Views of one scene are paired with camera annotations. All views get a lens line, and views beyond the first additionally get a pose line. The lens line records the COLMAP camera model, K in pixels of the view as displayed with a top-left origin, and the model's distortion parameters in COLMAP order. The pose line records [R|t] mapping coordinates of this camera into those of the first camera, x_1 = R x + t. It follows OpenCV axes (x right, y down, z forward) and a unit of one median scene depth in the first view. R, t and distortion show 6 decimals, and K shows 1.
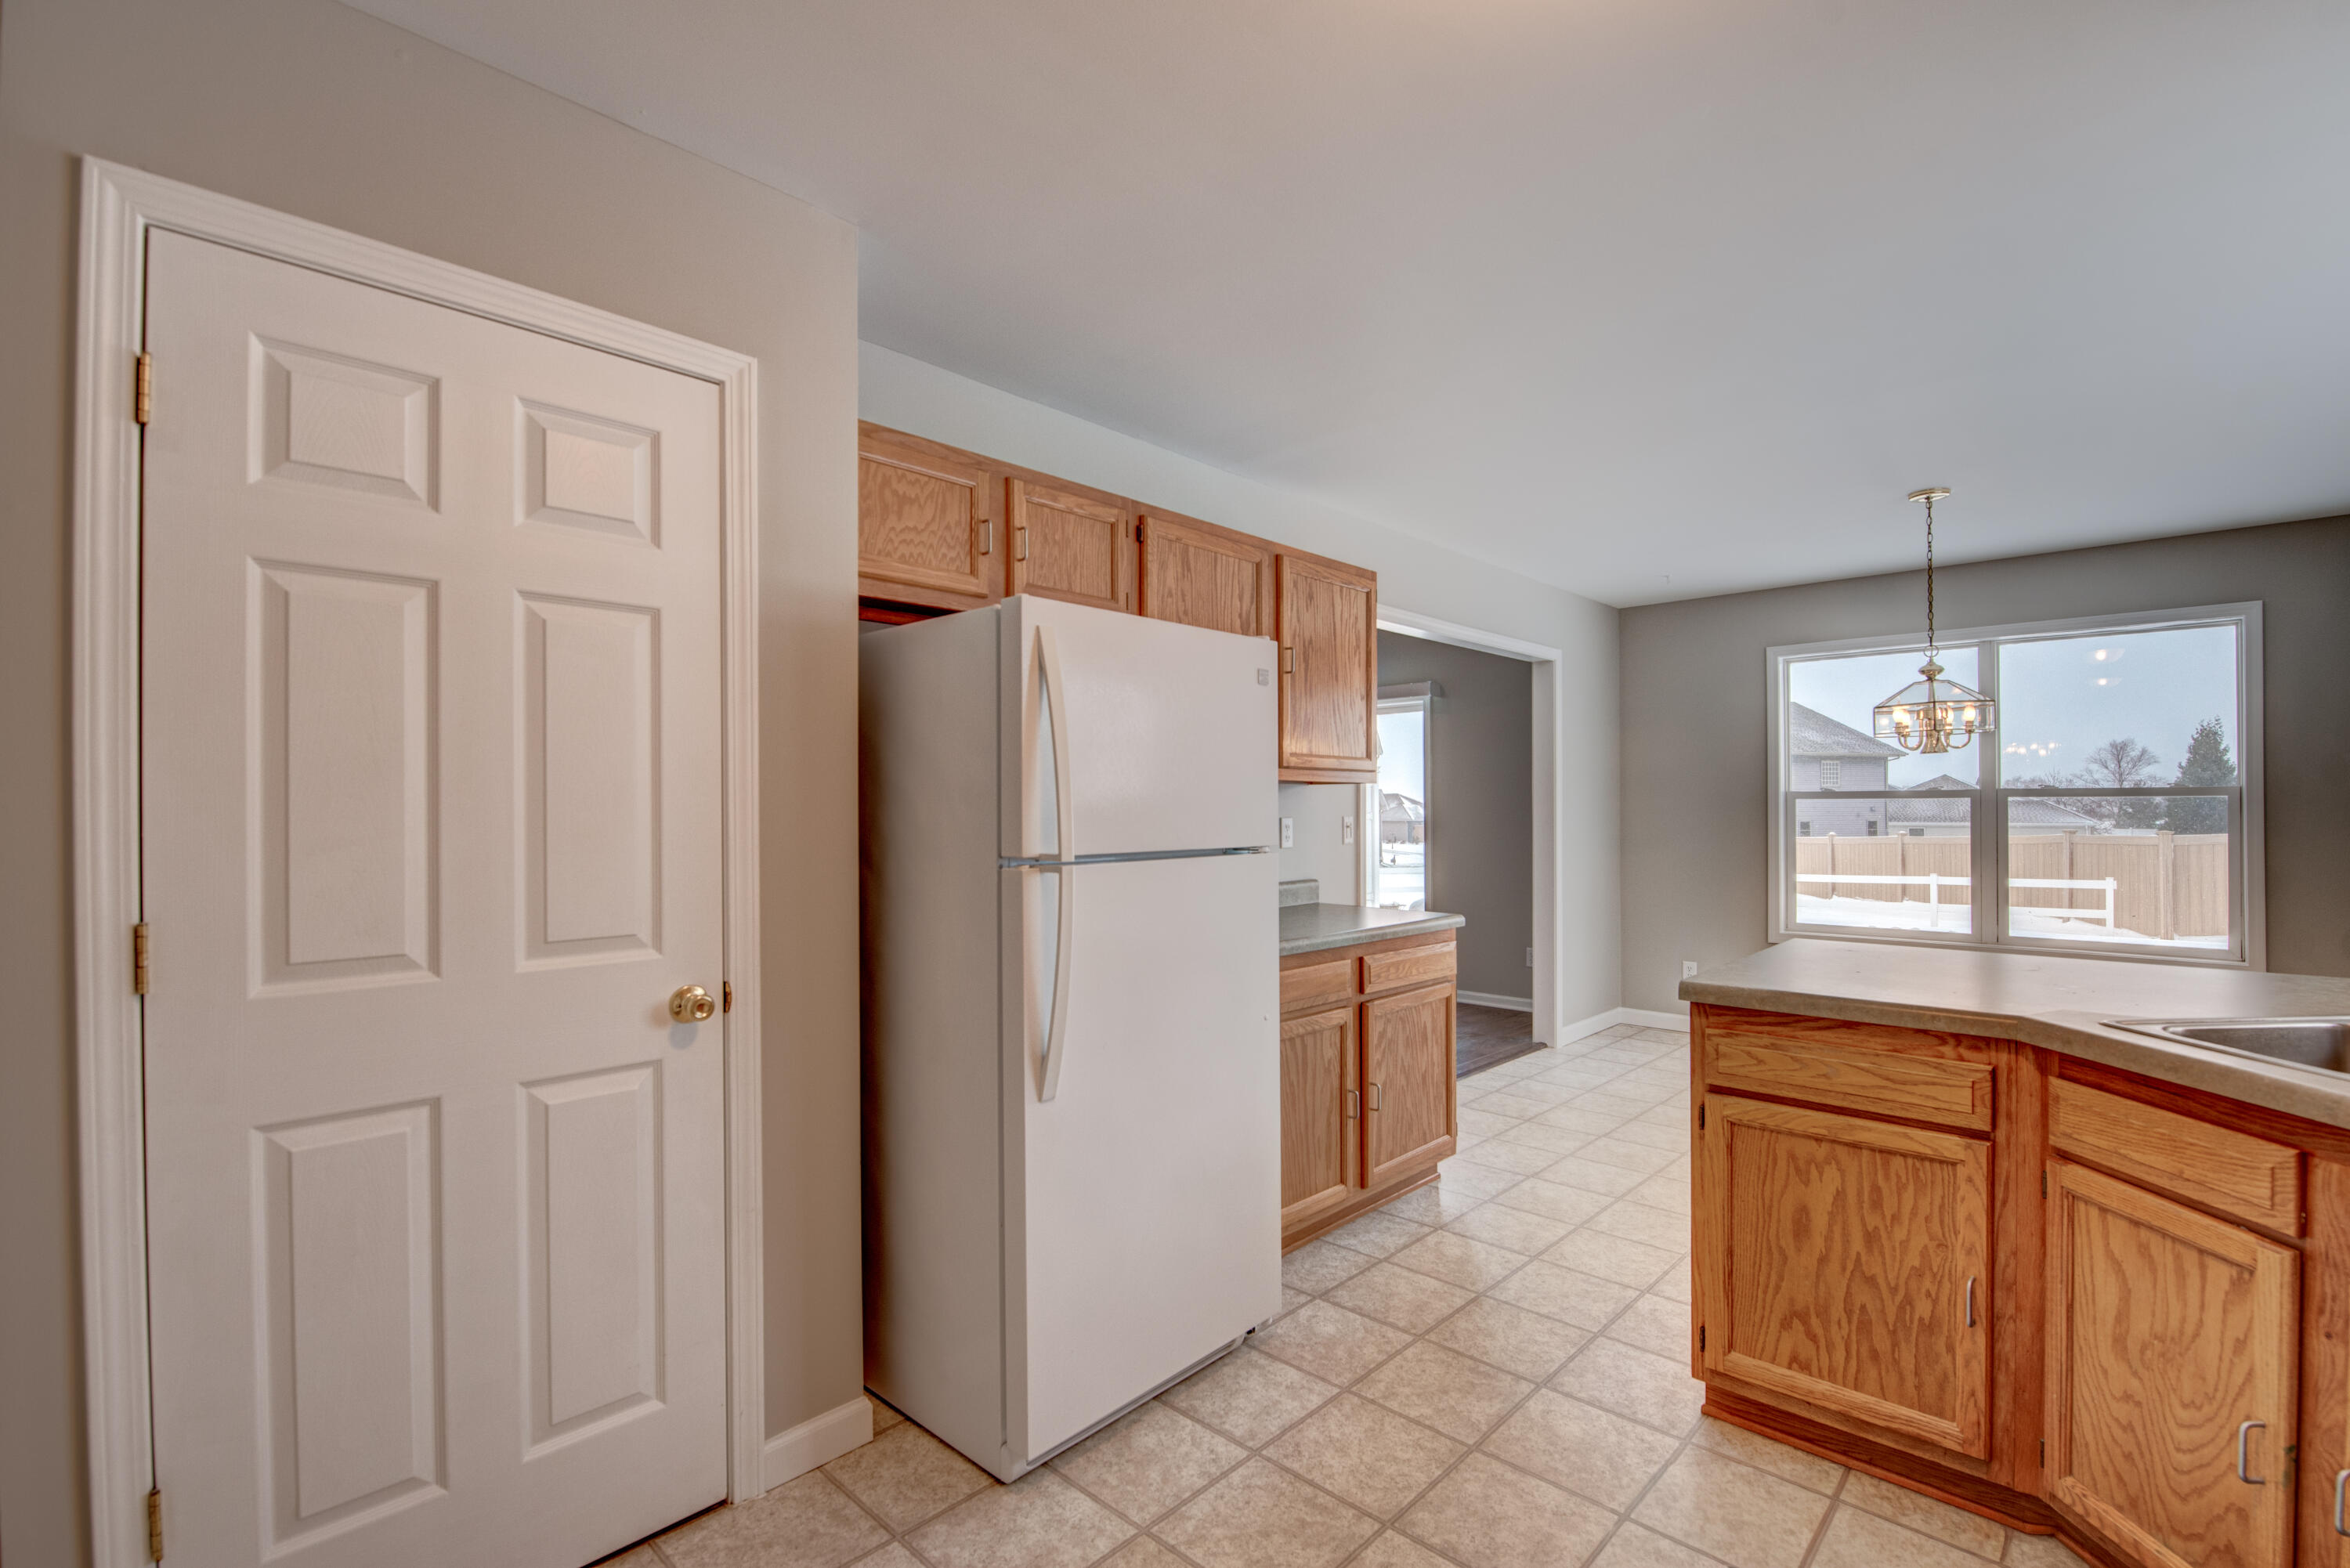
lens RADIAL K [[1045.6, 0, 1197.0], [0, 1045.6, 802.1], [0, 0, 1]] dist [0.000777, -0.011113]
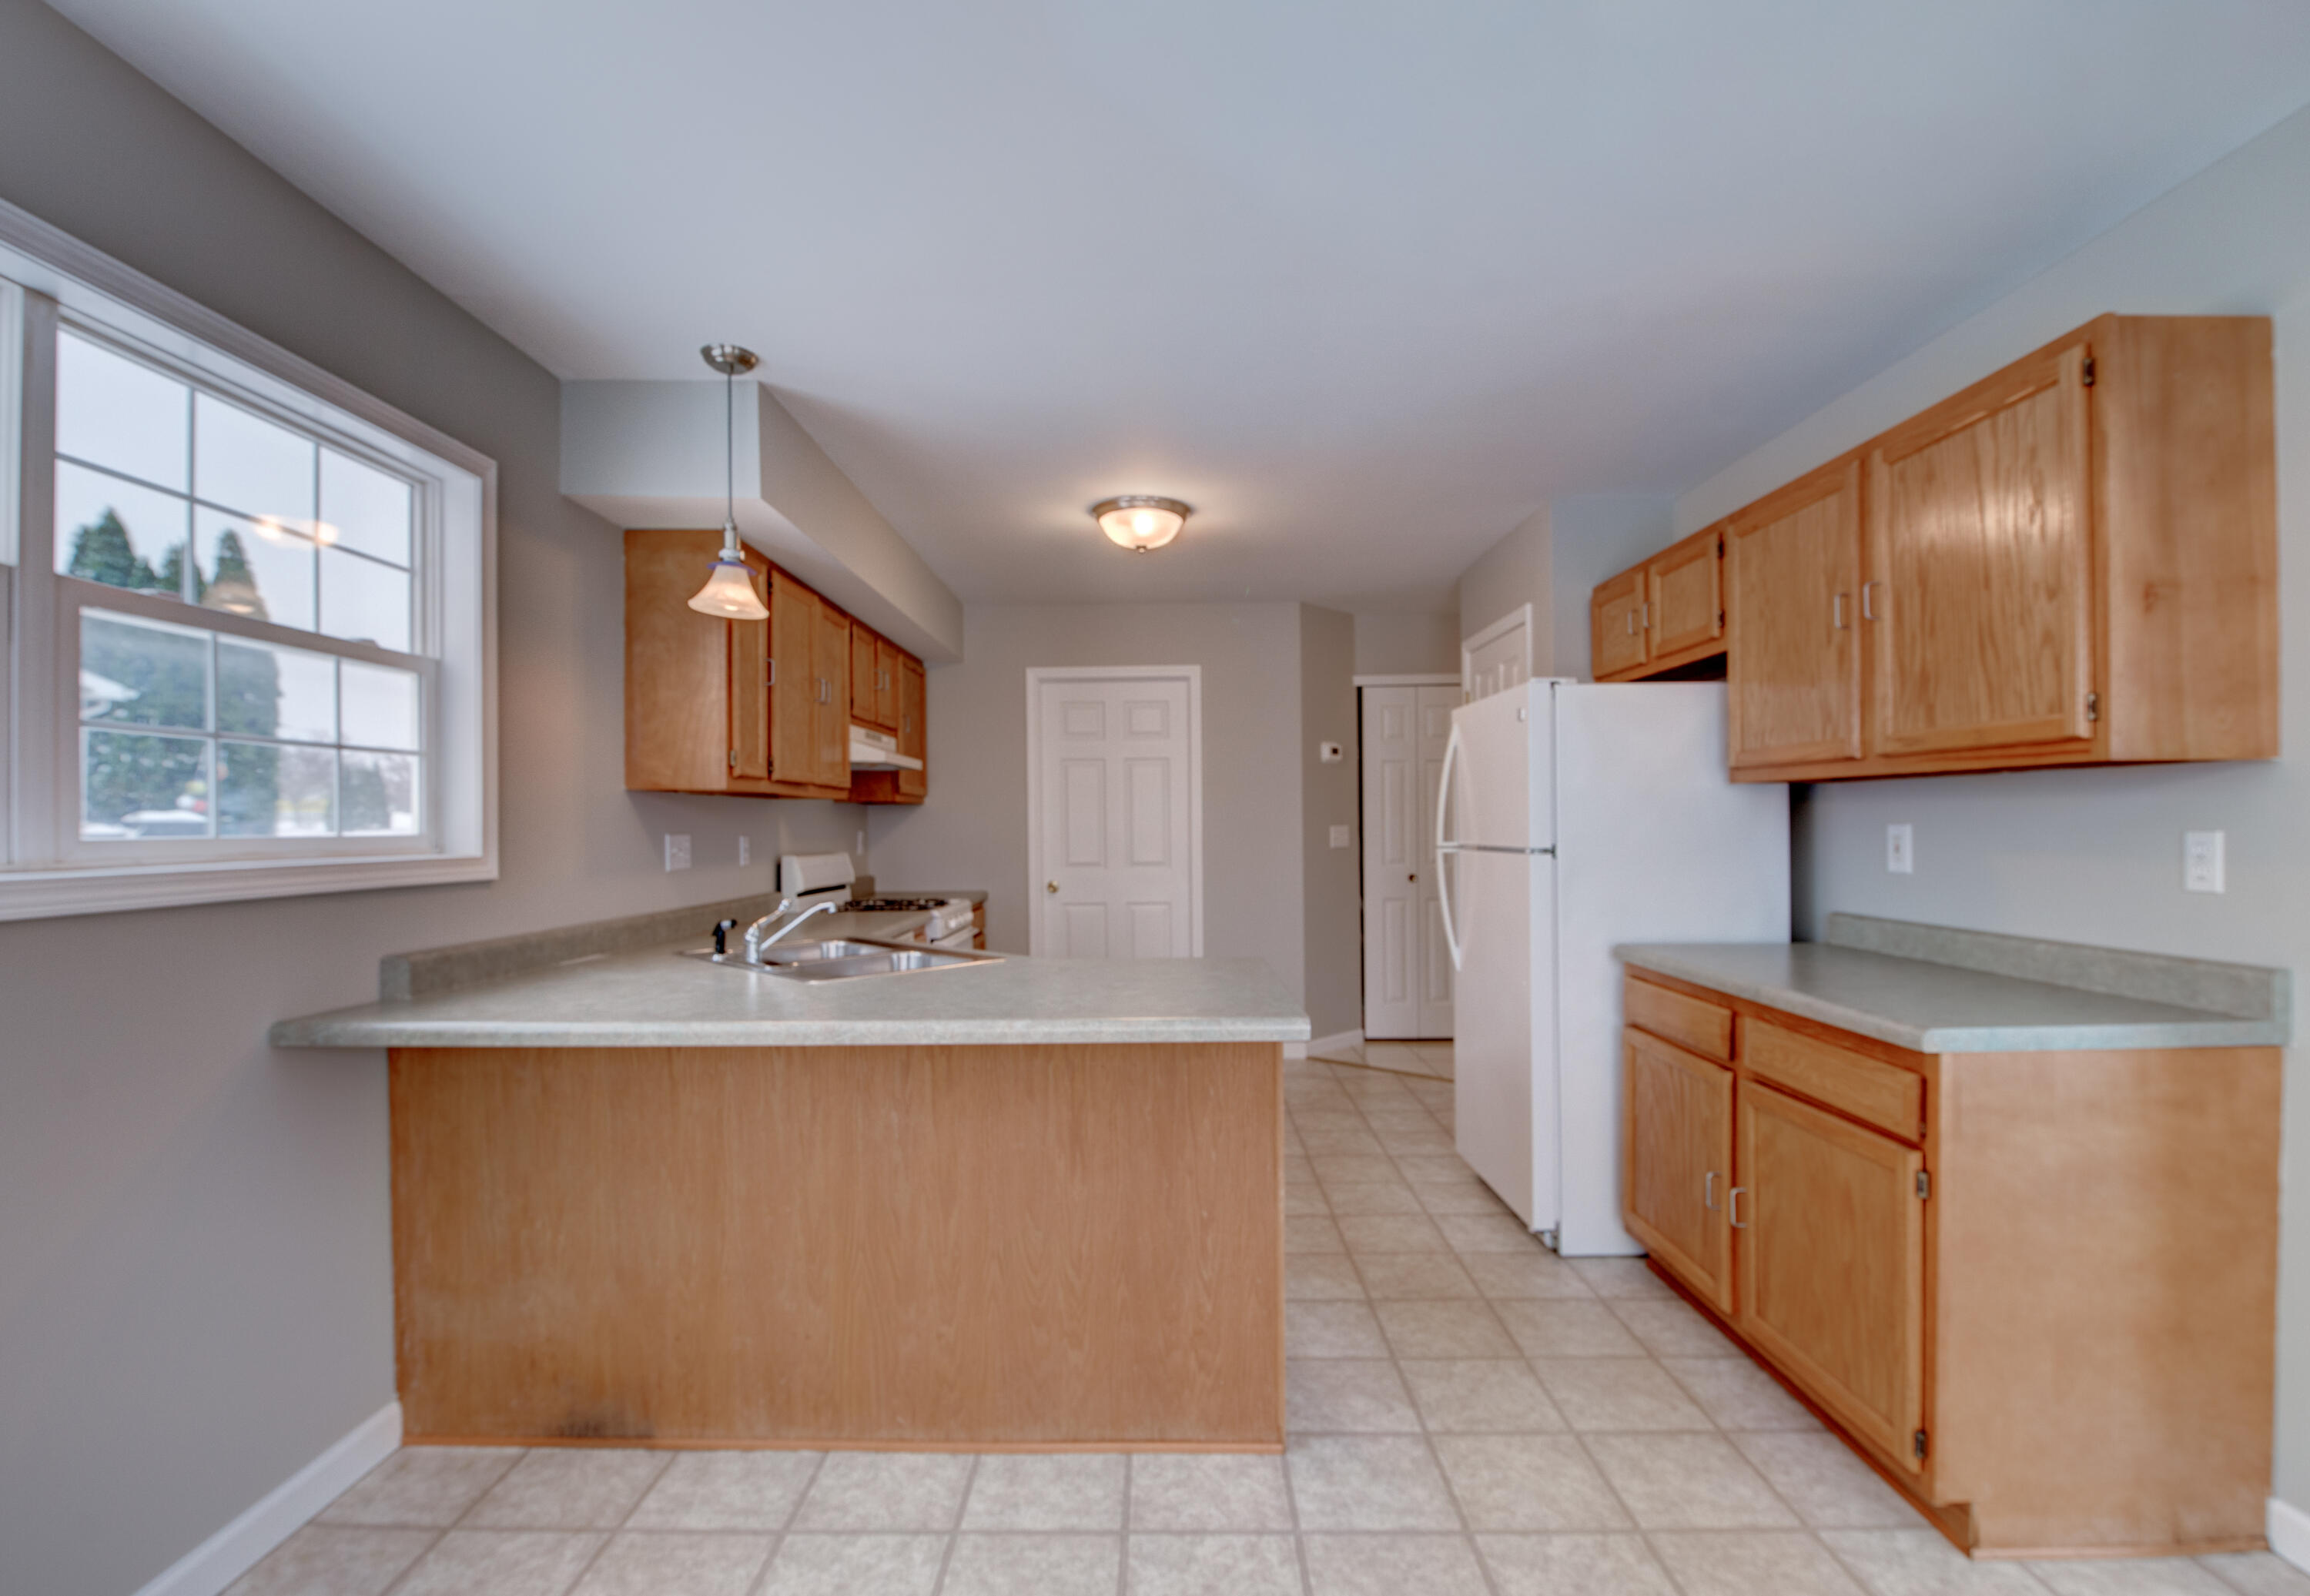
lens RADIAL K [[1051.0, 0, 1151.6], [0, 1051.0, 832.3], [0, 0, 1]] dist [-0.001322, -0.010880]
pose [[-0.736235, 0.015475, -0.676549, 1.522389], [0.014549, 0.999869, 0.007039, 0.009781], [0.676569, -0.004661, -0.736364, 1.982538]]
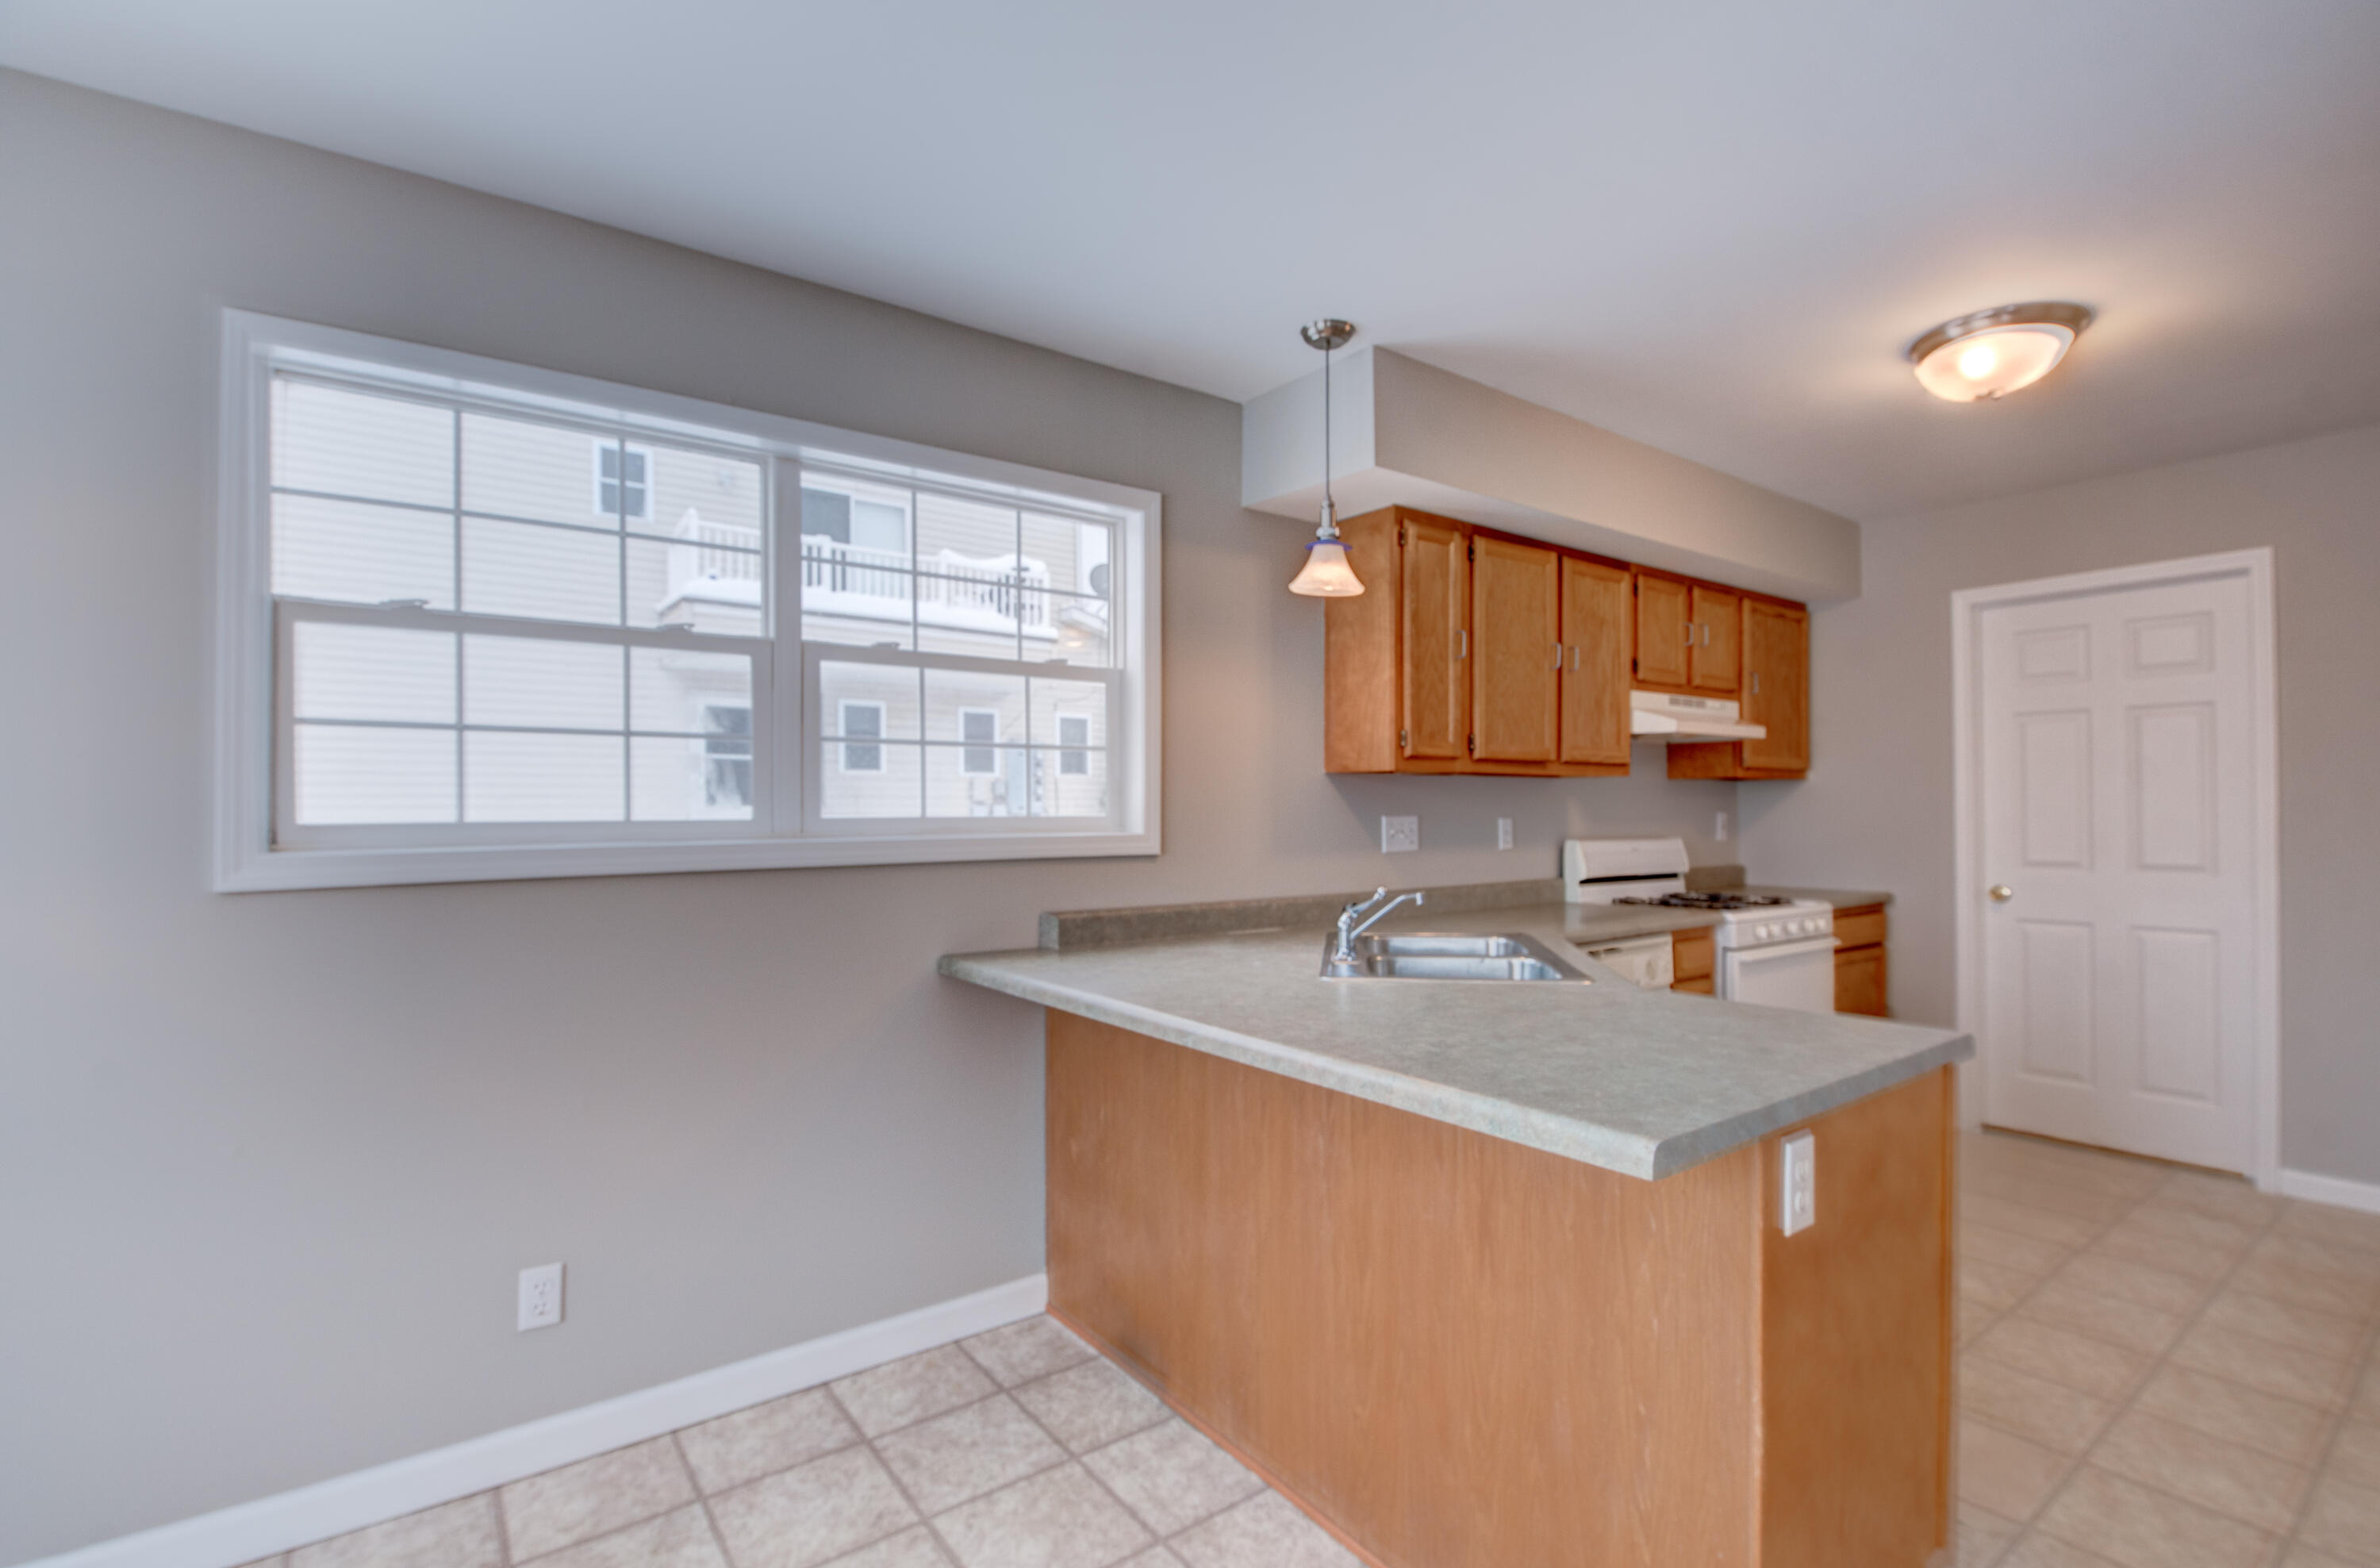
lens RADIAL K [[1072.4, 0, 1232.6], [0, 1072.4, 805.1], [0, 0, 1]] dist [0.002570, -0.011225]
pose [[-0.987956, 0.009111, 0.154464, 0.929883], [0.007800, 0.999928, -0.009094, 0.010462], [-0.154535, -0.007780, -0.987957, 1.978228]]
